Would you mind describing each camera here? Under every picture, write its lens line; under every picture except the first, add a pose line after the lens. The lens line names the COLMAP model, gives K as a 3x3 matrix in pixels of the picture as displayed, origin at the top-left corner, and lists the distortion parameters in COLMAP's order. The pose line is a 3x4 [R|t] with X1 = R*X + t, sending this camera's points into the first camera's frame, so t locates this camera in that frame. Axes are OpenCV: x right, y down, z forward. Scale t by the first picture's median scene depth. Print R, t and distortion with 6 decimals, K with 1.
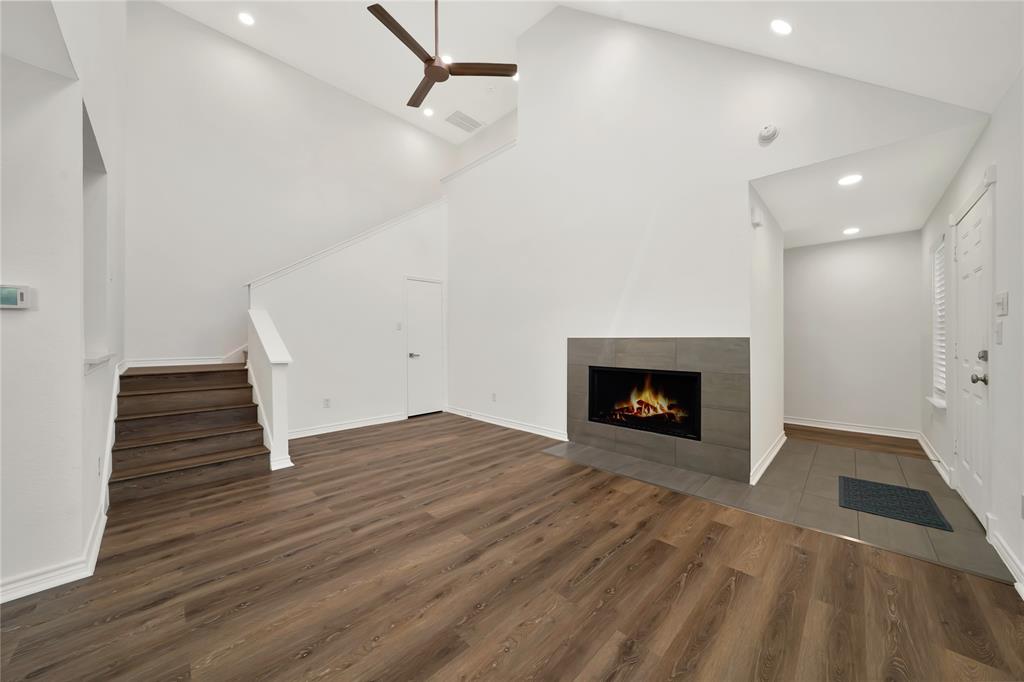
lens RADIAL K [[362.2, 0, 513.3], [0, 362.2, 331.3], [0, 0, 1]] dist [-0.009404, -0.000050]
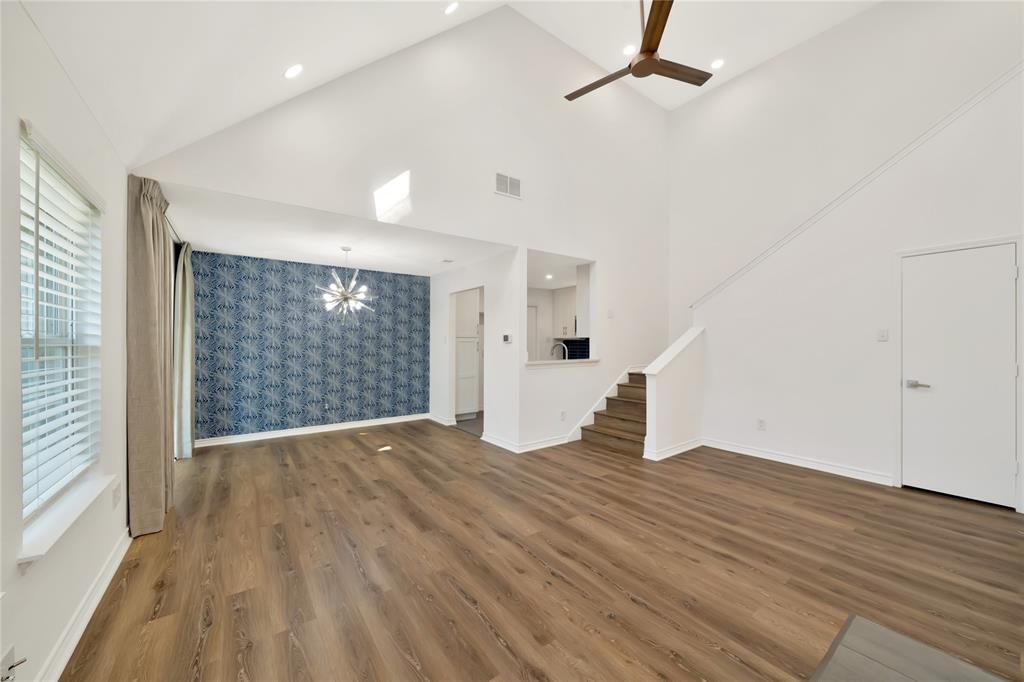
lens RADIAL K [[373.5, 0, 512.0], [0, 373.5, 341.0], [0, 0, 1]] dist [-0.001925, -0.000179]
pose [[-0.166837, -0.003324, -0.985979, 0.795780], [0.028622, 0.999557, -0.008213, -0.033936], [0.985569, -0.029591, -0.166668, 0.852849]]
